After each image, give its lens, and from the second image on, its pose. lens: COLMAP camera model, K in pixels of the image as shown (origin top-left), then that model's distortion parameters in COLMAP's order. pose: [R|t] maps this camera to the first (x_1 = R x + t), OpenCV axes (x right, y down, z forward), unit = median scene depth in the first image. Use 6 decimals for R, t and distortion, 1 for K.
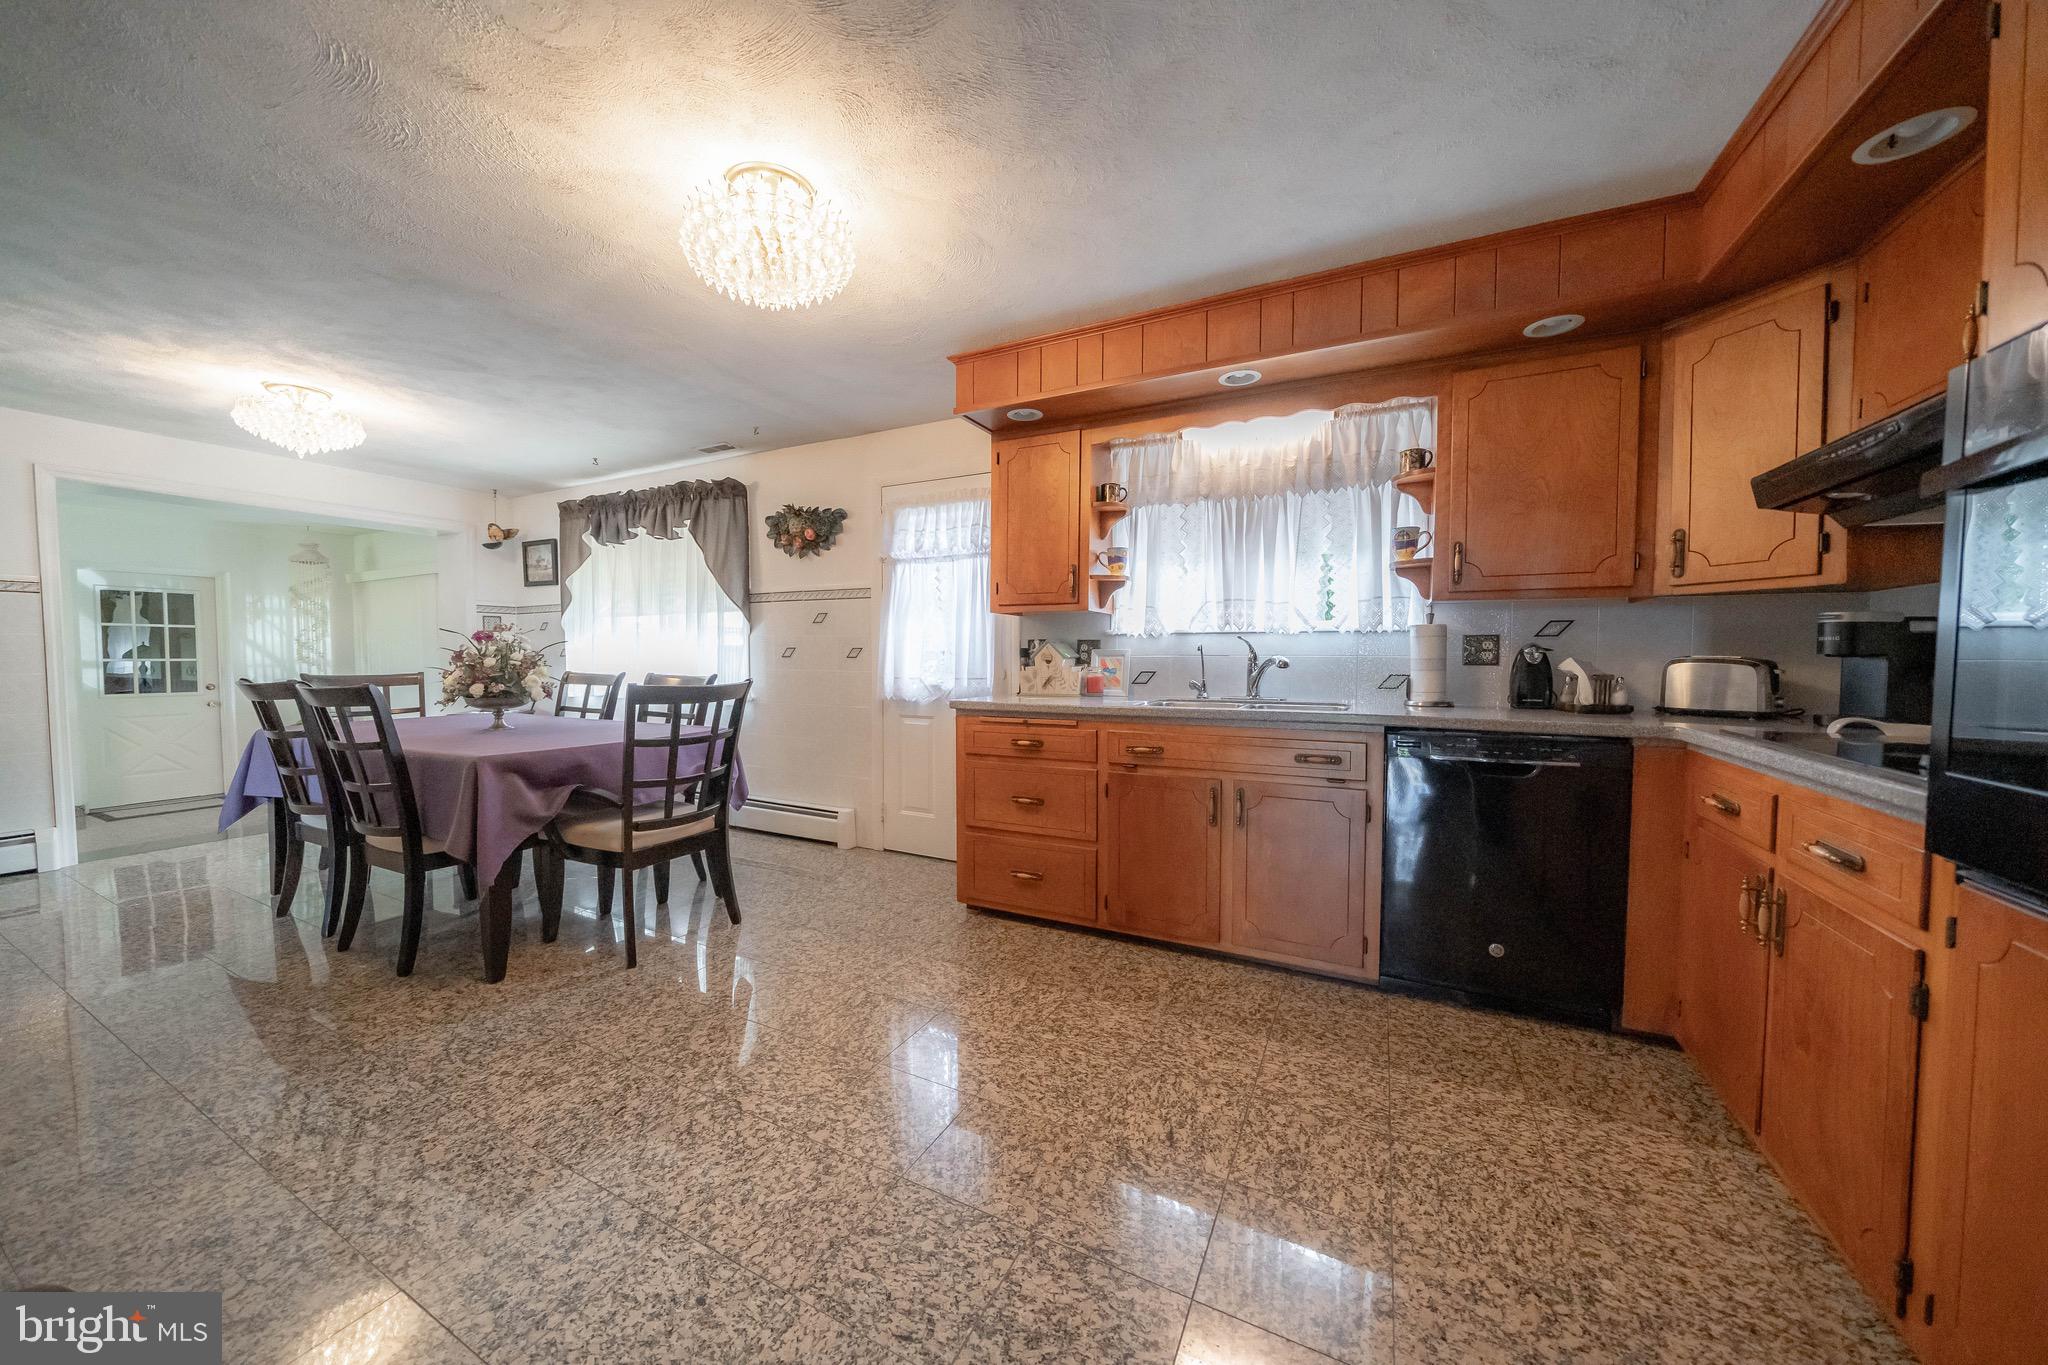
lens RADIAL K [[700.2, 0, 1025.3], [0, 700.2, 682.7], [0, 0, 1]] dist [-0.008003, -0.000400]
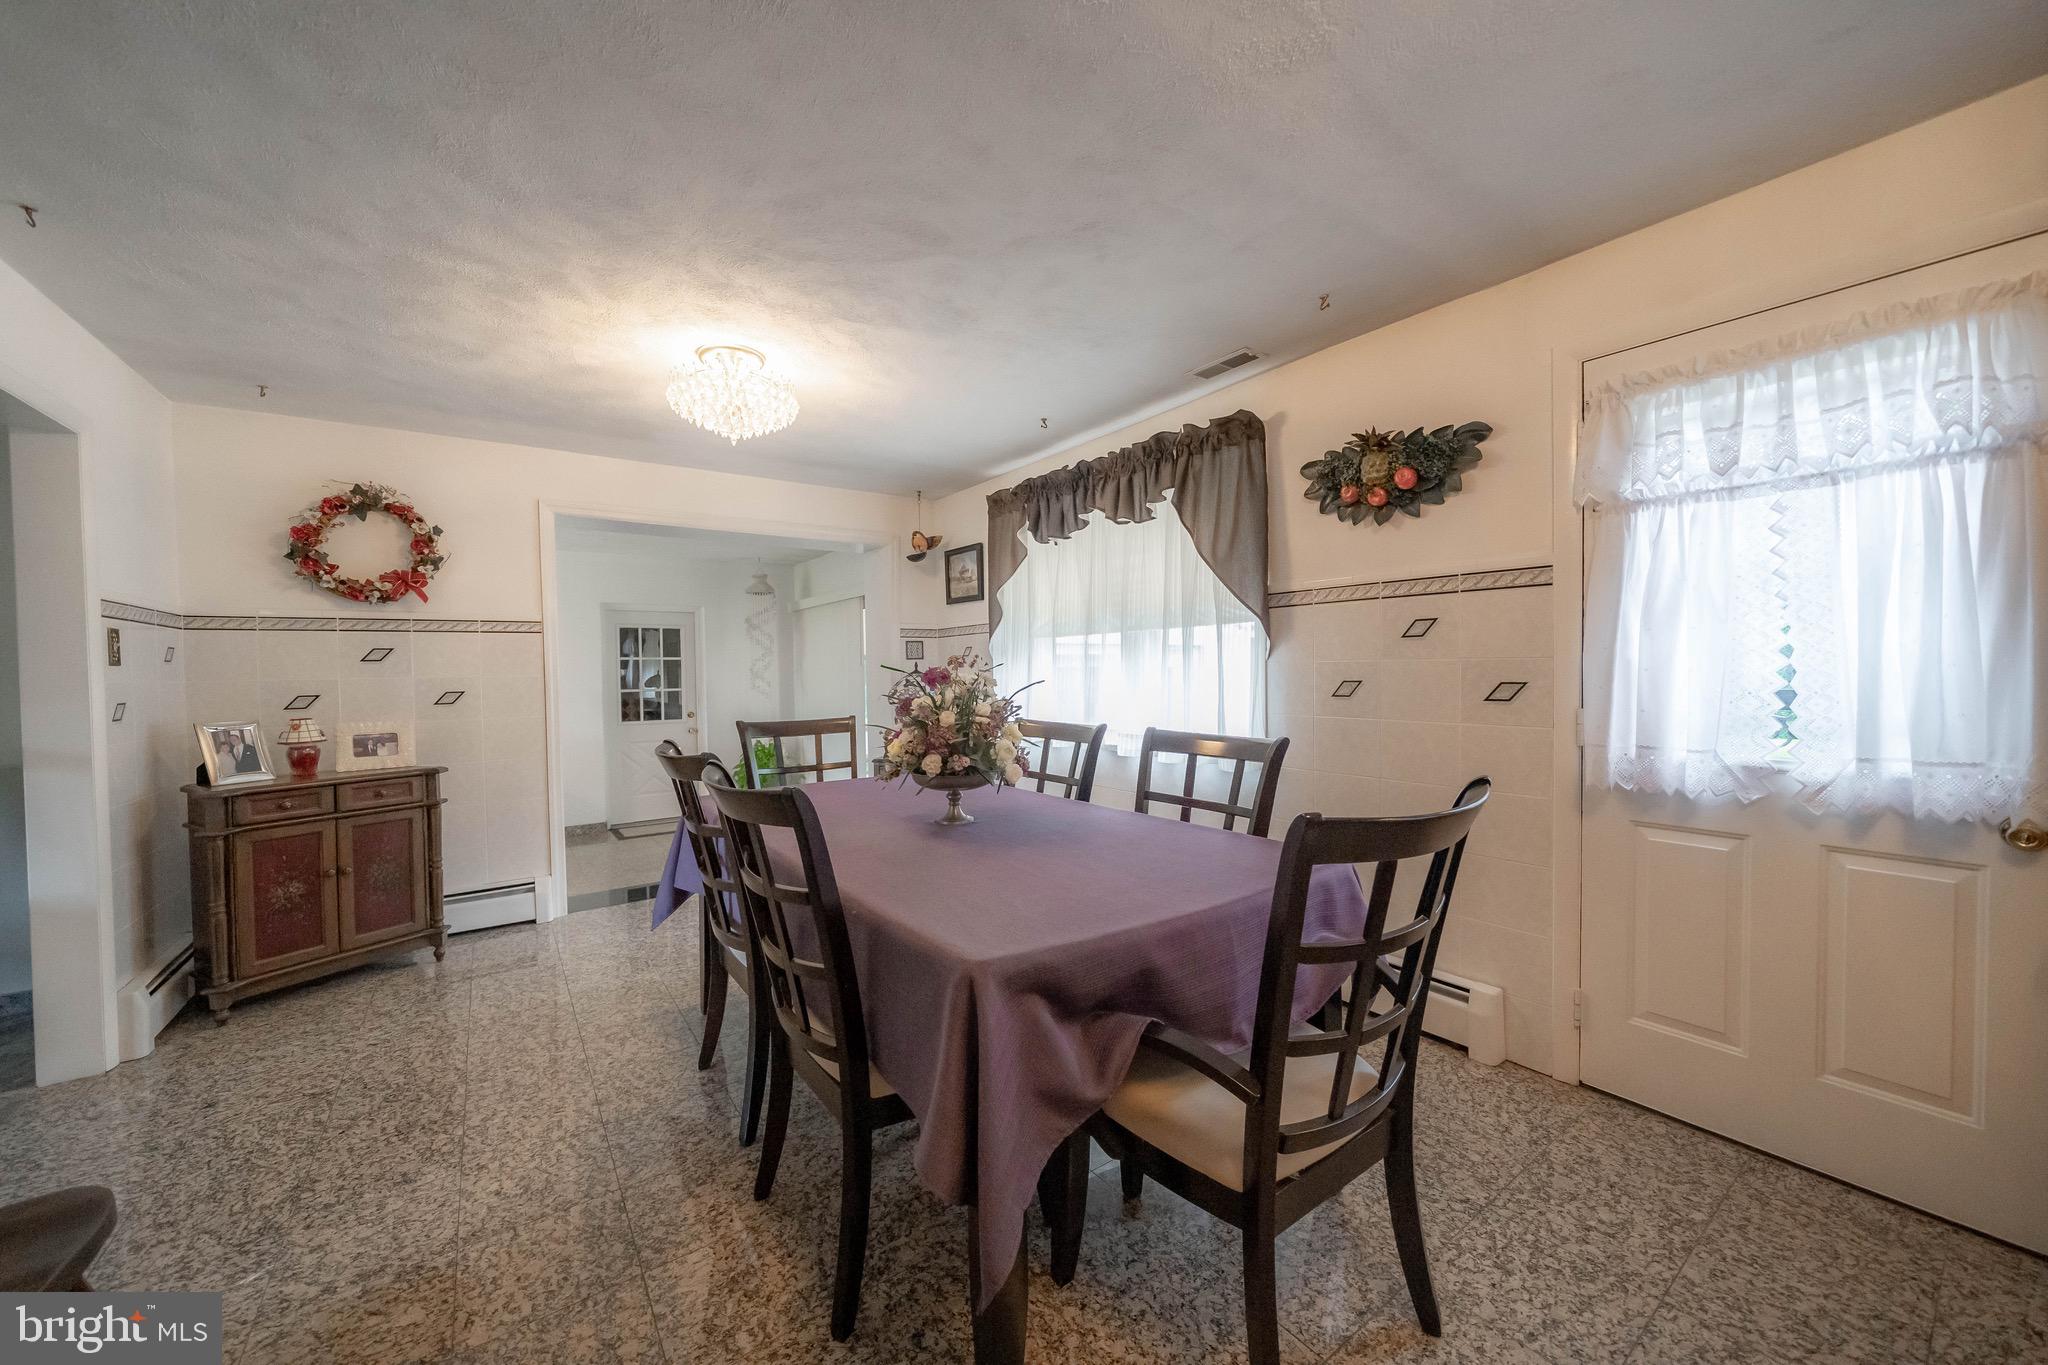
lens RADIAL K [[744.4, 0, 1020.1], [0, 744.4, 685.5], [0, 0, 1]] dist [-0.012230, -0.000132]
pose [[0.887920, -0.004217, -0.459978, -0.309930], [-0.002467, 0.999900, -0.013930, -0.038407], [0.459990, 0.013503, 0.887821, 0.336125]]
